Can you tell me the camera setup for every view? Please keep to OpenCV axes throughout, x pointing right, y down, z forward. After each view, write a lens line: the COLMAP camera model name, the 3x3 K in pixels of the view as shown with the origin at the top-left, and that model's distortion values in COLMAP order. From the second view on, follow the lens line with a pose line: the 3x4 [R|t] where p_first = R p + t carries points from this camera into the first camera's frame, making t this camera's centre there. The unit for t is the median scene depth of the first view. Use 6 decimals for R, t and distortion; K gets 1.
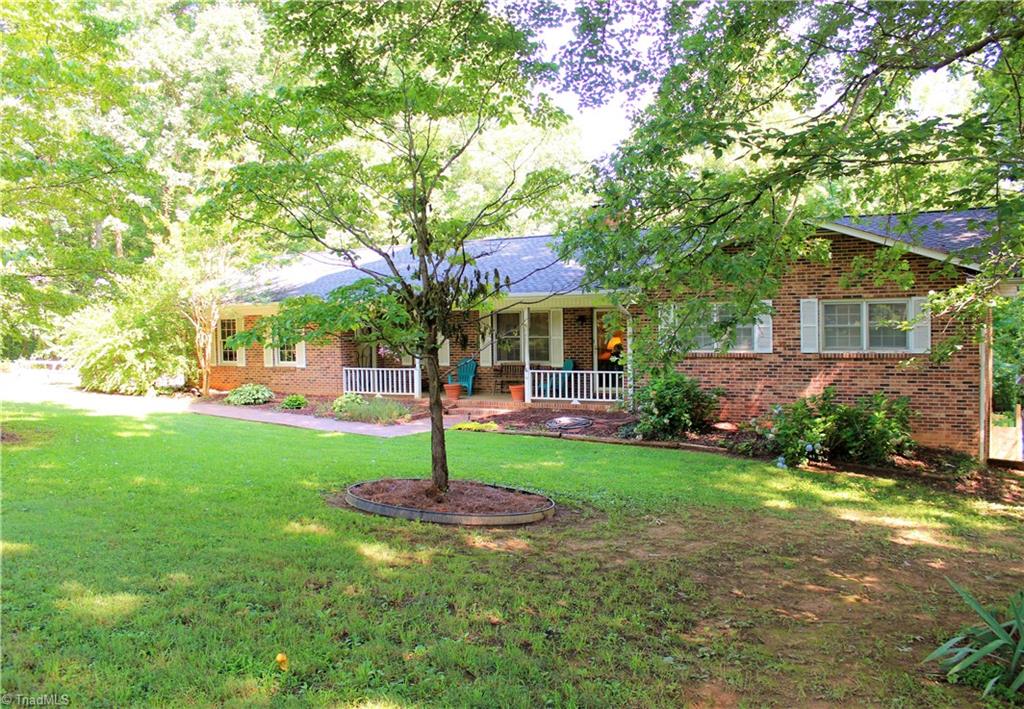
lens RADIAL K [[912.8, 0, 534.8], [0, 912.8, 353.2], [0, 0, 1]] dist [-0.082871, 0.007433]
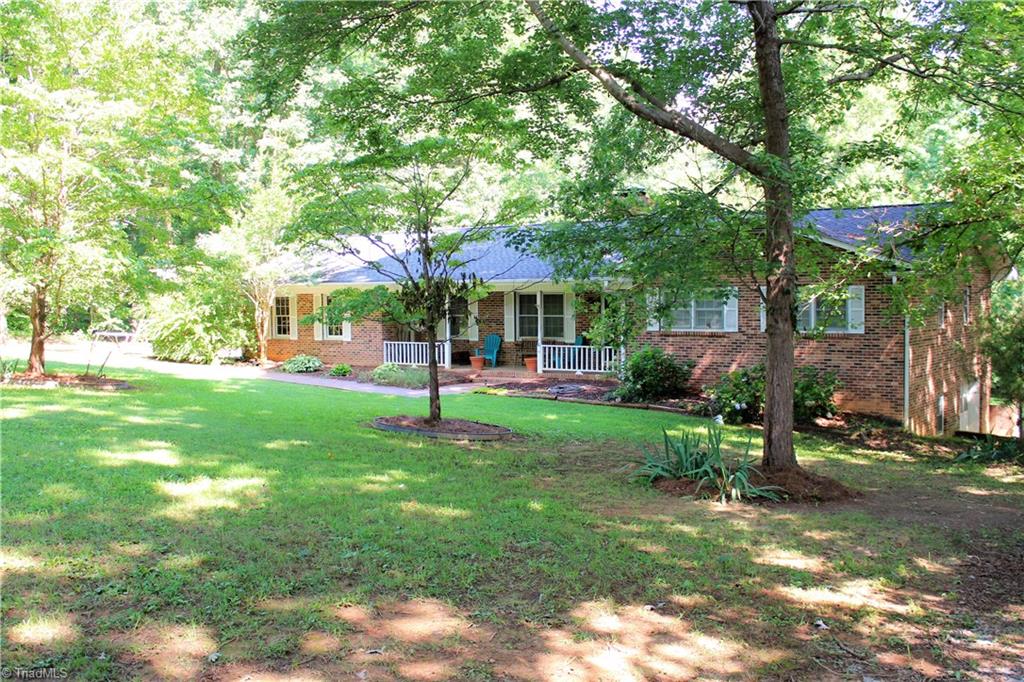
lens RADIAL K [[1083.2, 0, 512.0], [0, 1083.2, 341.0], [0, 0, 1]] dist [-0.014759, -0.012826]
pose [[0.994533, 0.010828, -0.103859, 0.101321], [-0.009805, 0.999898, 0.010354, -0.000148], [0.103960, -0.009280, 0.994538, -0.372494]]
